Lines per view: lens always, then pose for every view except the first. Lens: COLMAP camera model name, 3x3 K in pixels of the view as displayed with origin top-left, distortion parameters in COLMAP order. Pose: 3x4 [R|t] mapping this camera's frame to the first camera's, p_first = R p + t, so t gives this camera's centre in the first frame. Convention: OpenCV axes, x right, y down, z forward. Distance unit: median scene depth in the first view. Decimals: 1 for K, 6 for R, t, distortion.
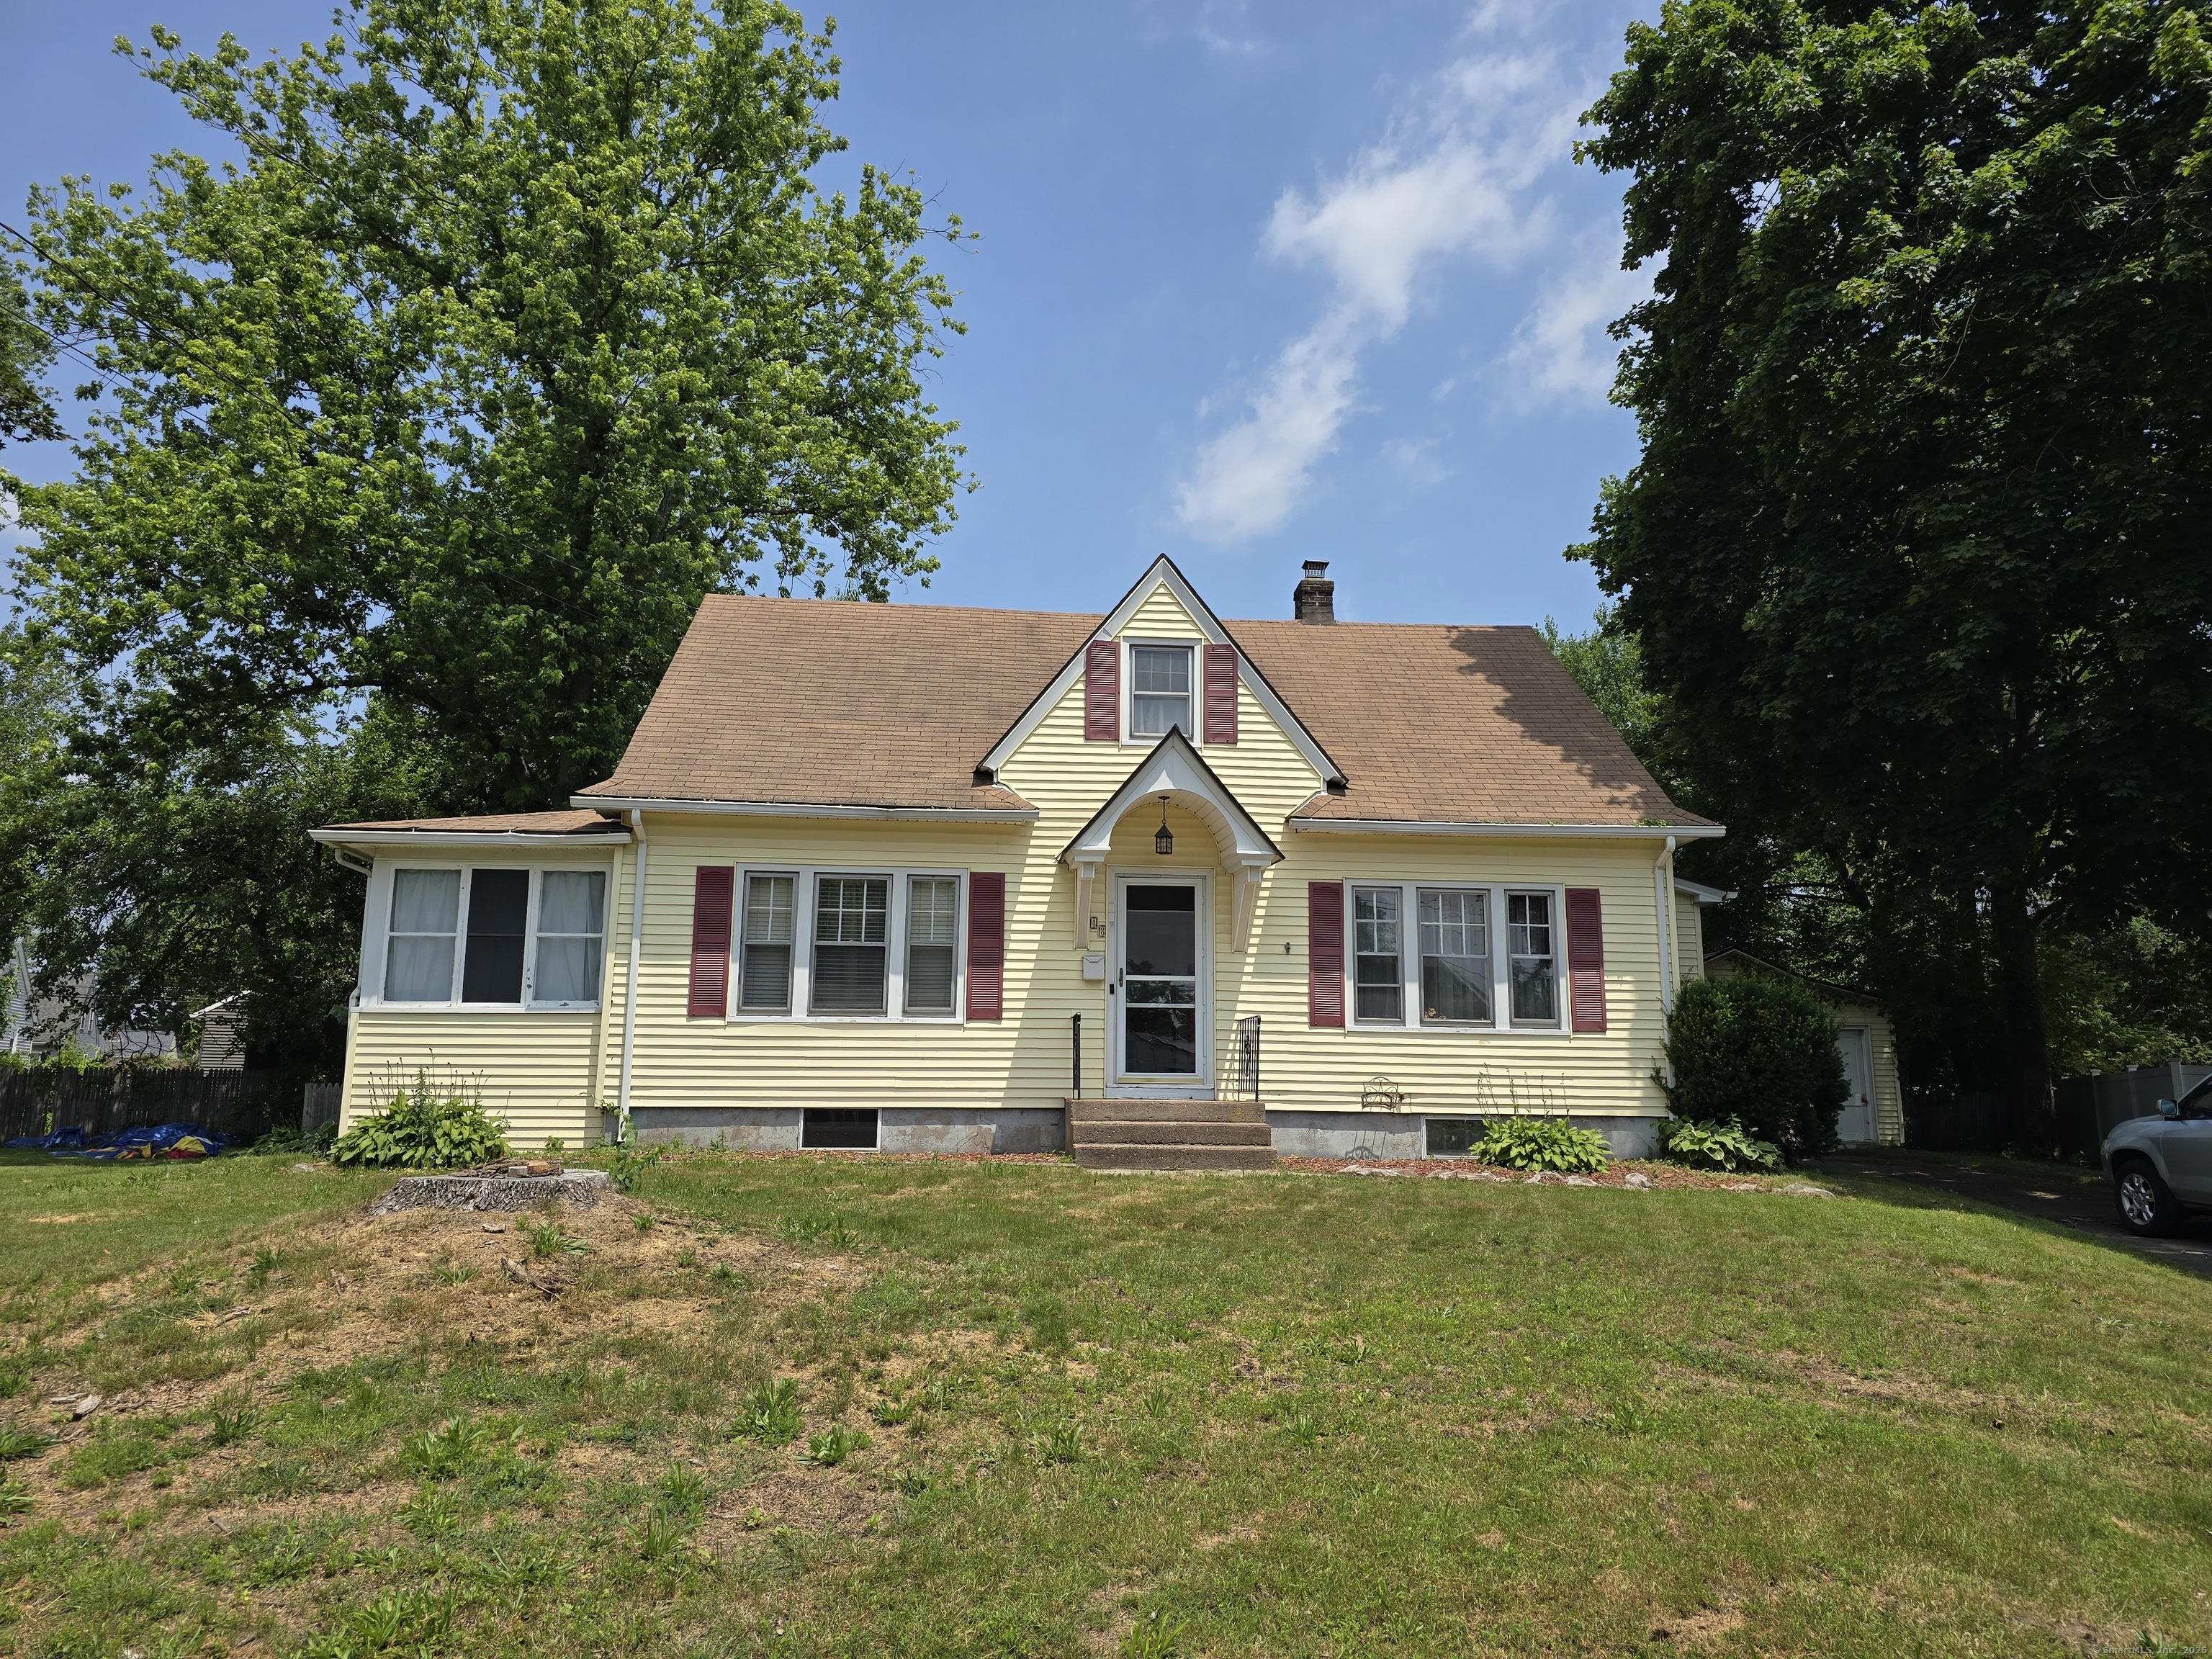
lens RADIAL K [[1575.2, 0, 1106.0], [0, 1575.2, 829.5], [0, 0, 1]] dist [0.144679, -0.242764]
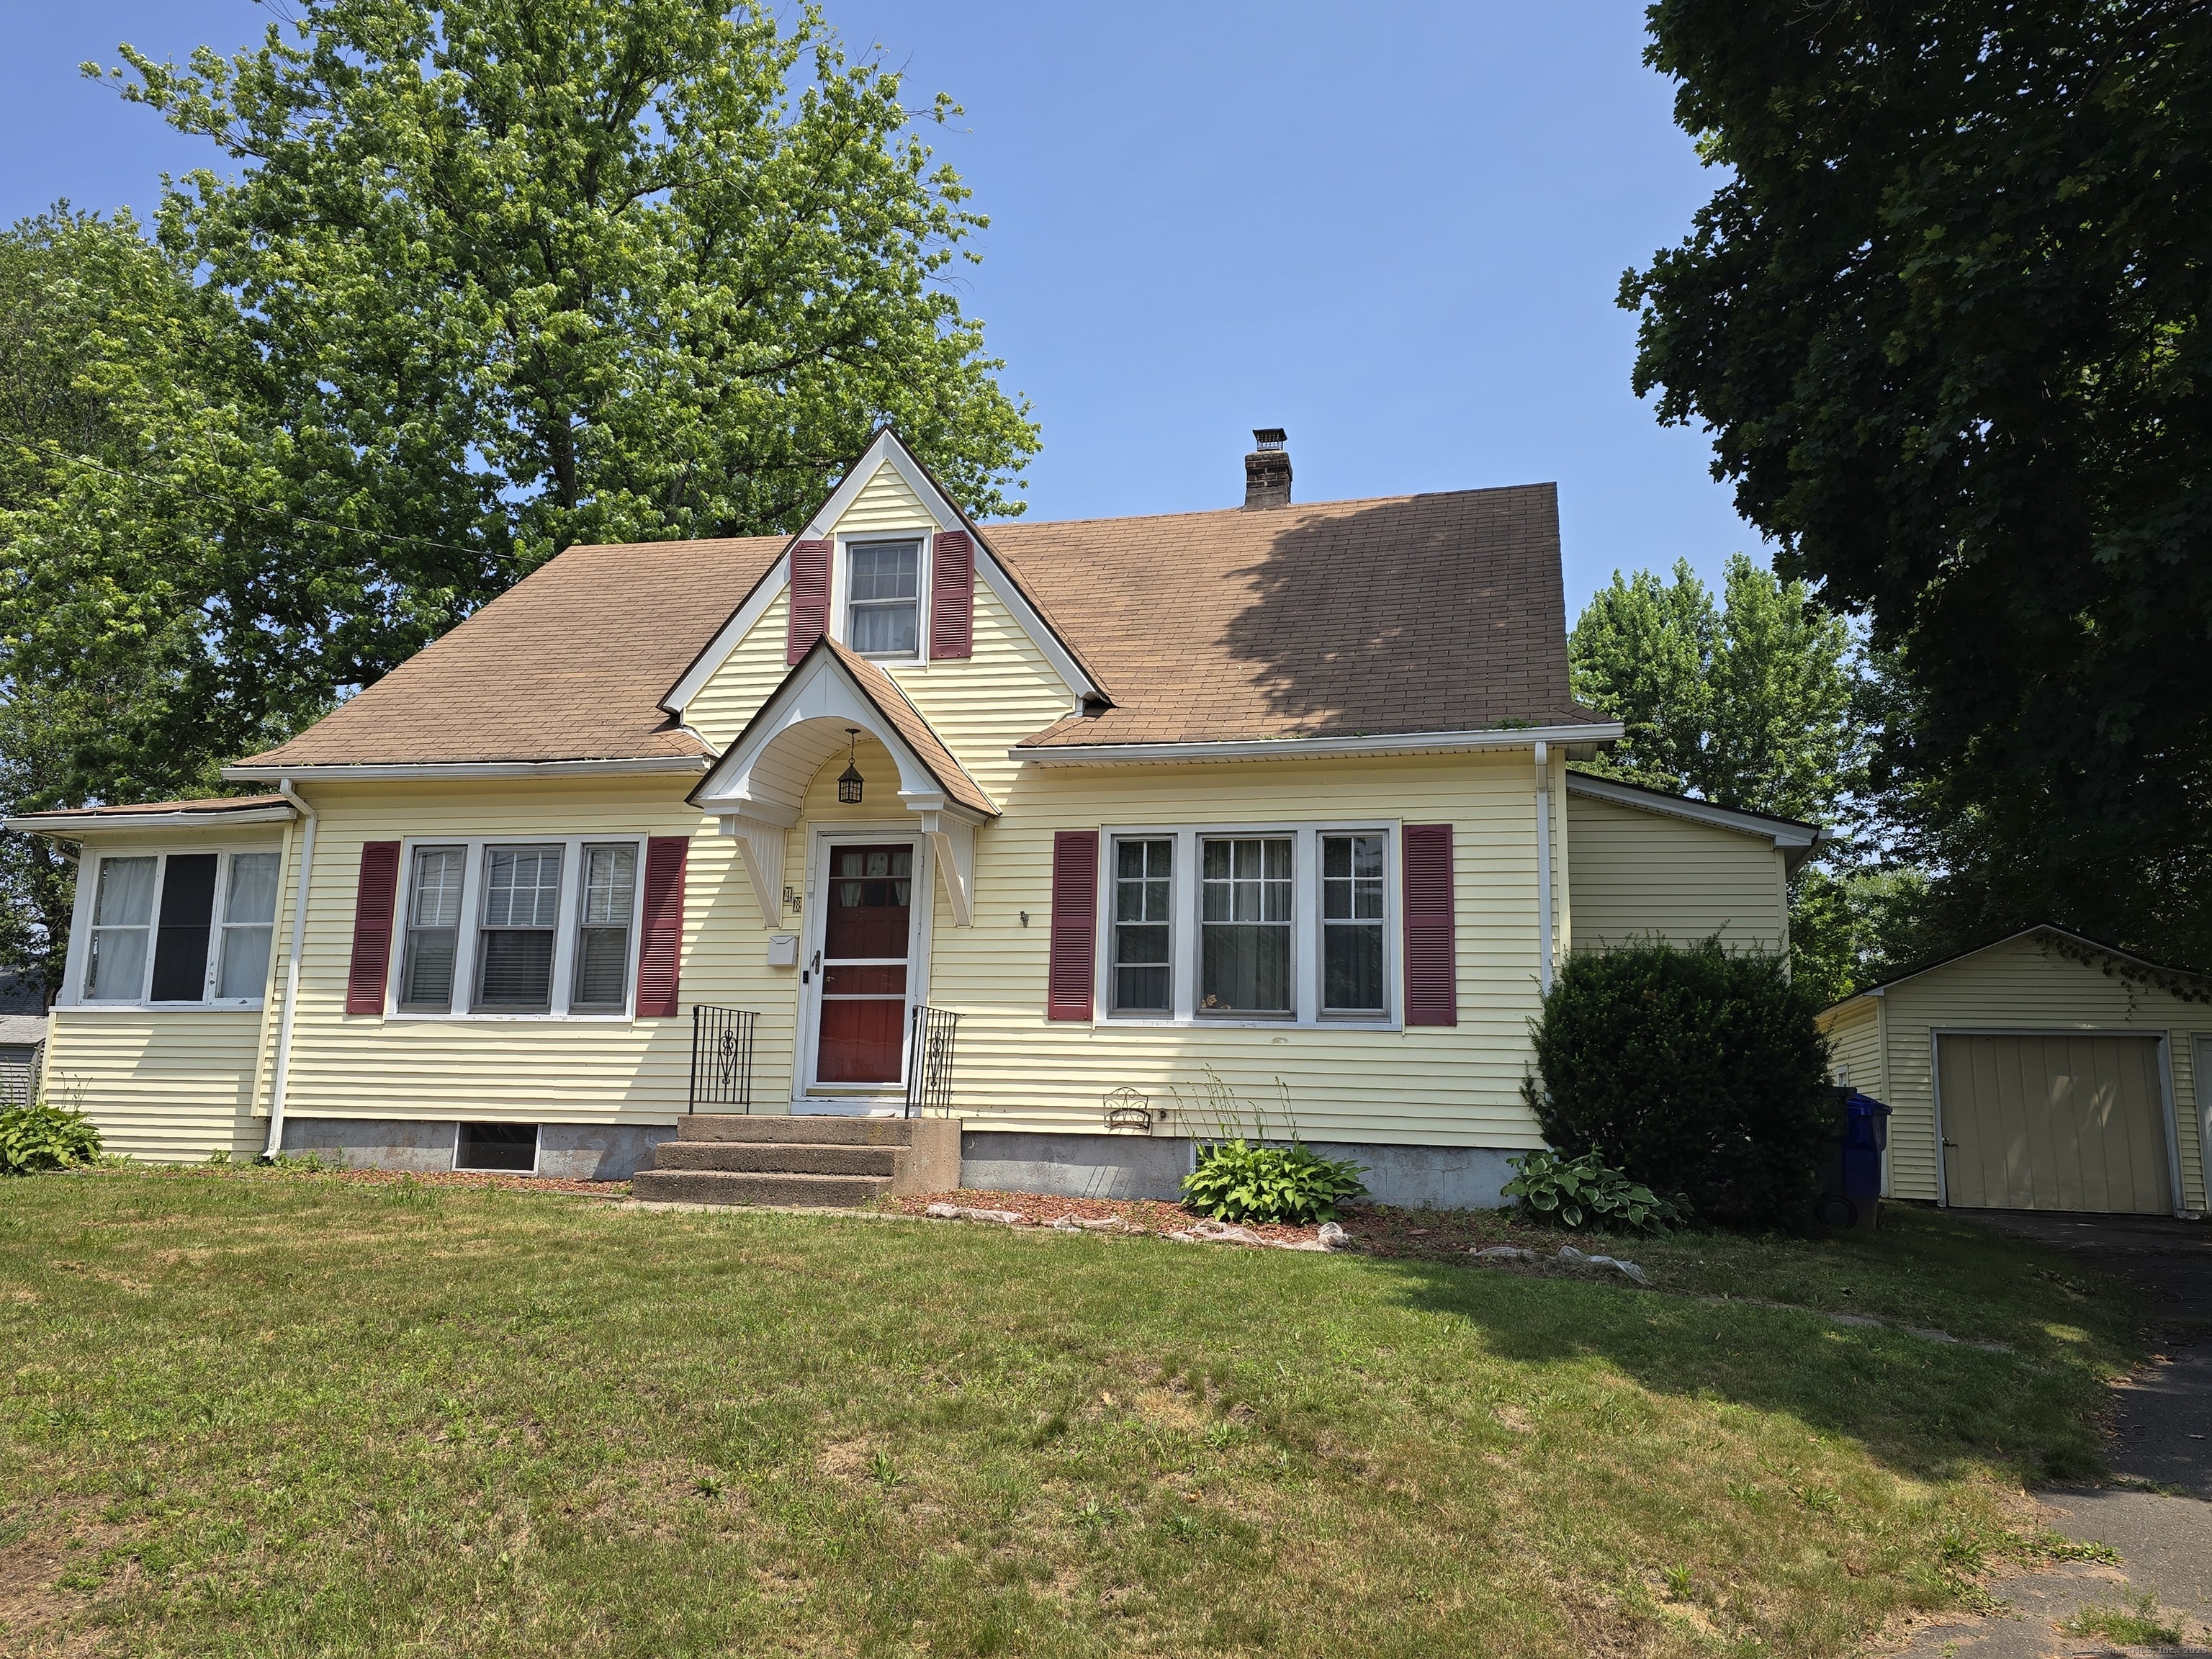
lens RADIAL K [[1575.2, 0, 1106.0], [0, 1575.2, 829.5], [0, 0, 1]] dist [0.144679, -0.242764]
pose [[0.945777, -0.042238, -0.322059, 0.406972], [0.045288, 0.998972, 0.001978, 0.032538], [0.321645, -0.016456, 0.946717, 0.295504]]
